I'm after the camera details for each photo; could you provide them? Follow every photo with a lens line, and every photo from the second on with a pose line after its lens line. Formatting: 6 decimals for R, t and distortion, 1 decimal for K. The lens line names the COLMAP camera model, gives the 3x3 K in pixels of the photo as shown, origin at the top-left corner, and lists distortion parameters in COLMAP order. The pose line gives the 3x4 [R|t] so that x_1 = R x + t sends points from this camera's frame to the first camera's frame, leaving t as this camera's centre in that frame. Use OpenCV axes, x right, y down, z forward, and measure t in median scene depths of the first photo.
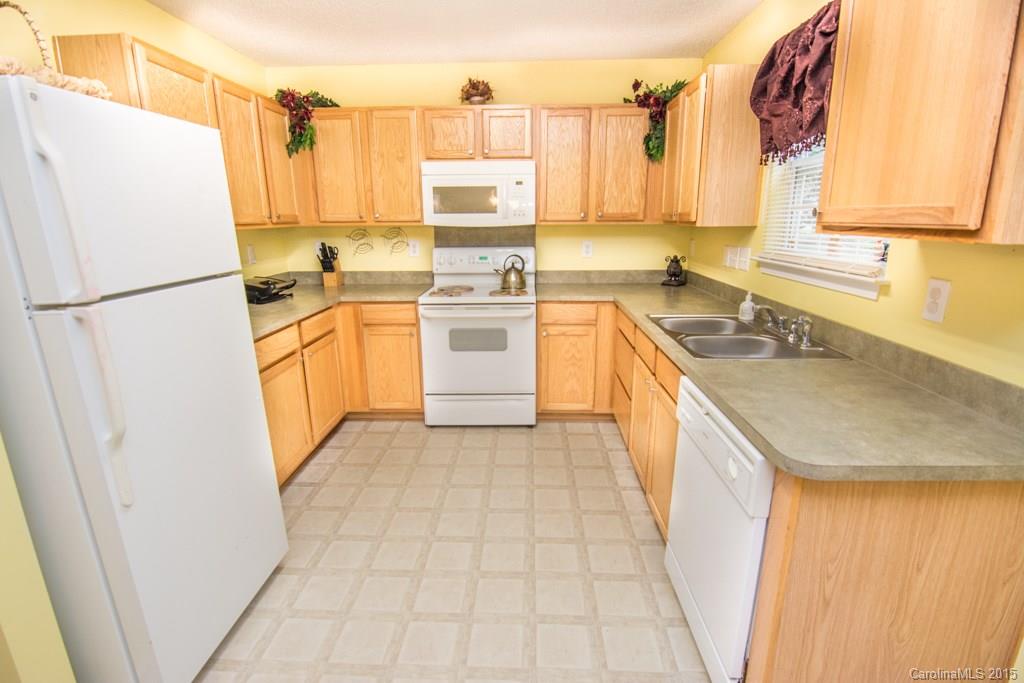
lens RADIAL K [[487.2, 0, 511.2], [0, 487.2, 335.6], [0, 0, 1]] dist [-0.002532, -0.010361]
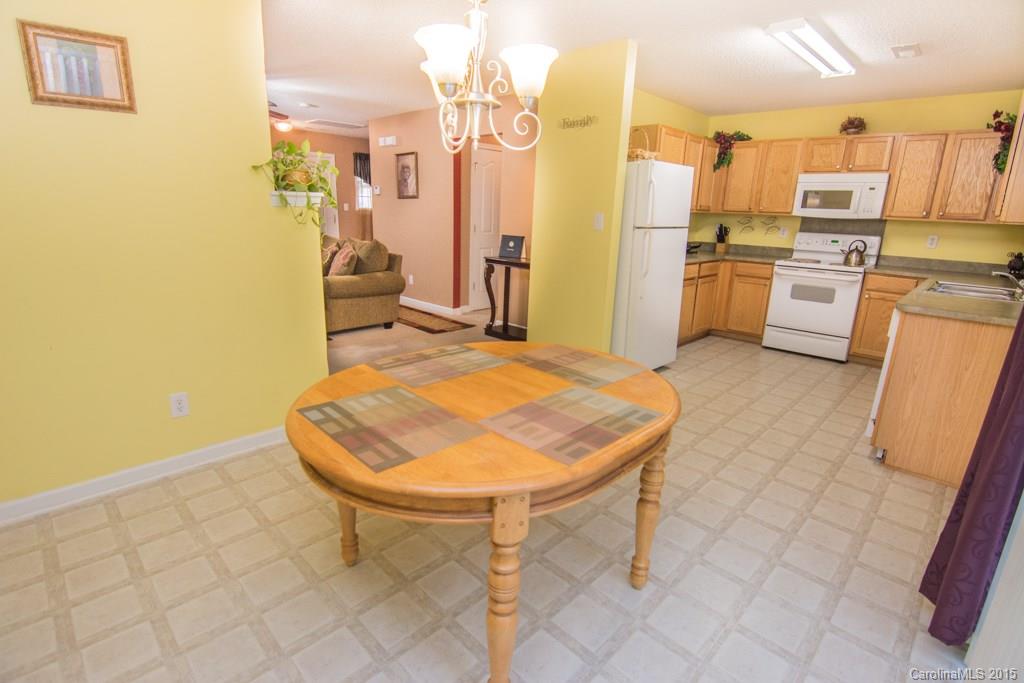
lens RADIAL K [[487.2, 0, 511.2], [0, 487.2, 335.6], [0, 0, 1]] dist [-0.002532, -0.010361]
pose [[0.732020, 0.203416, -0.650207, 0.245642], [-0.199820, 0.976517, 0.080539, 0.195134], [0.651321, 0.070968, 0.755477, -0.699944]]
